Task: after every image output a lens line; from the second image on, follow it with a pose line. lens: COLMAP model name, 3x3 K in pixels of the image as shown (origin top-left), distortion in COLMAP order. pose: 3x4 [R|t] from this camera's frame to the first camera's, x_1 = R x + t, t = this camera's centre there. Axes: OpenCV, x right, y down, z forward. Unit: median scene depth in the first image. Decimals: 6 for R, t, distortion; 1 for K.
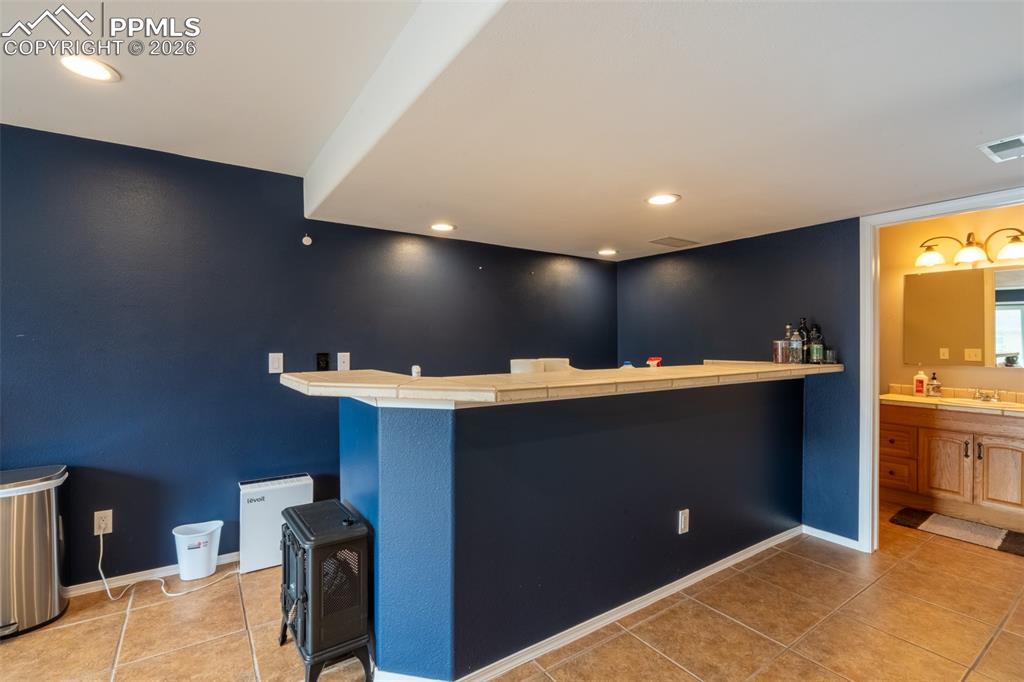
lens RADIAL K [[452.7, 0, 507.2], [0, 452.7, 341.2], [0, 0, 1]] dist [-0.010560, 0.001770]
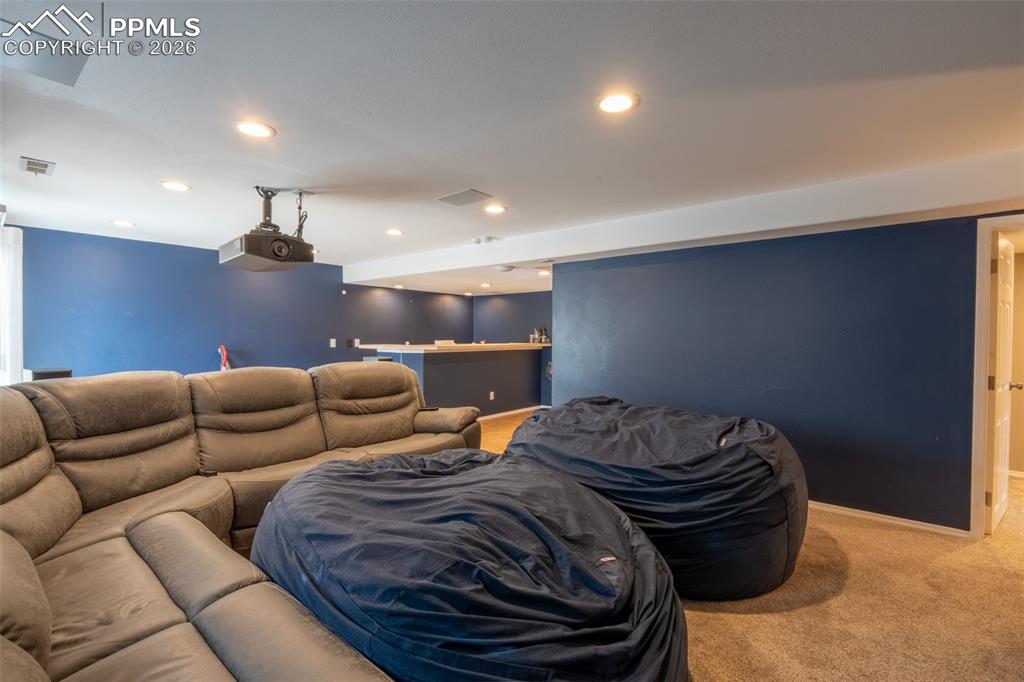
lens RADIAL K [[452.7, 0, 507.2], [0, 452.7, 341.2], [0, 0, 1]] dist [-0.010560, 0.001770]
pose [[0.958261, -0.000493, 0.285895, -0.357718], [-0.002320, 0.999952, 0.009500, 0.014801], [-0.285886, -0.009767, 0.958214, -1.848050]]
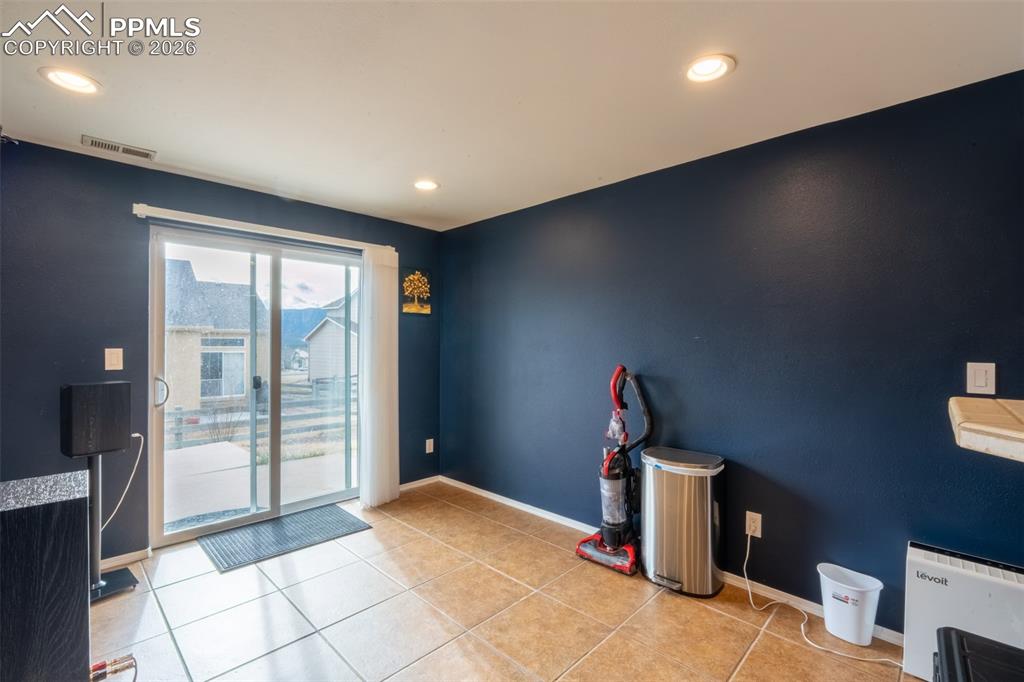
lens RADIAL K [[452.7, 0, 507.2], [0, 452.7, 341.2], [0, 0, 1]] dist [-0.010560, 0.001770]
pose [[0.196548, 0.001464, -0.980493, -0.024742], [-0.007460, 0.999972, -0.000002, 0.000760], [0.980466, 0.007314, 0.196553, 0.253519]]
